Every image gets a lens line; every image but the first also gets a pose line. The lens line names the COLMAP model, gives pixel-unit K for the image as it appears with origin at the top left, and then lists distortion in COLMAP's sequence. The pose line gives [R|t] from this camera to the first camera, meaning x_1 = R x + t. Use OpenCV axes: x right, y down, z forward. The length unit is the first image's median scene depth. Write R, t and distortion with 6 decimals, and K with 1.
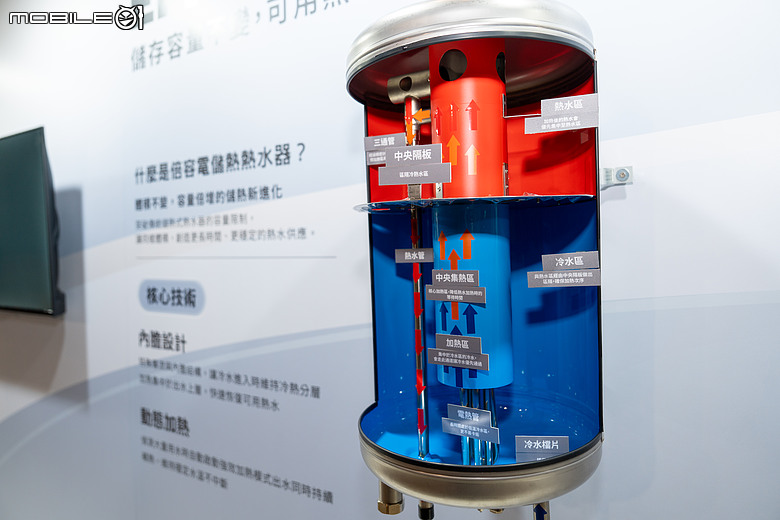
lens RADIAL K [[528.0, 0, 389.1], [0, 528.0, 258.2], [0, 0, 1]] dist [-0.011480, -0.001866]
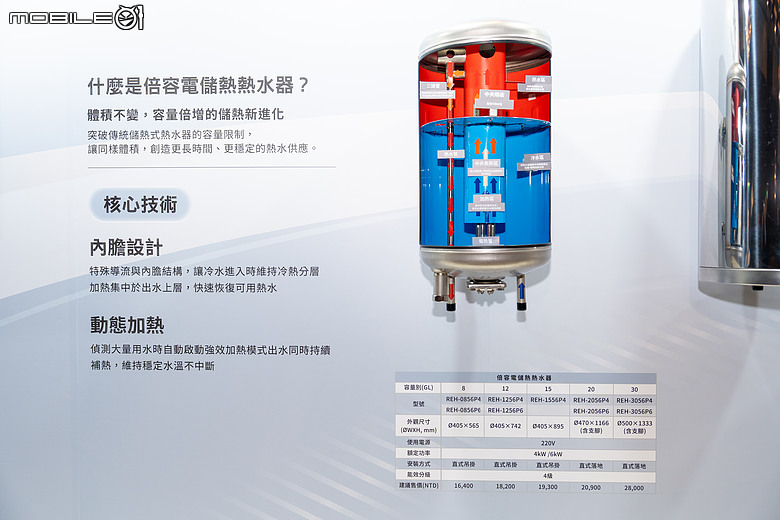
lens RADIAL K [[695.3, 0, 390.4], [0, 695.3, 261.0], [0, 0, 1]] dist [0.005262, 0.010343]
pose [[0.864862, 0.001348, 0.502008, -0.732200], [-0.001652, 0.999999, 0.000161, 0.199548], [-0.502007, -0.000968, 0.864863, -0.500372]]
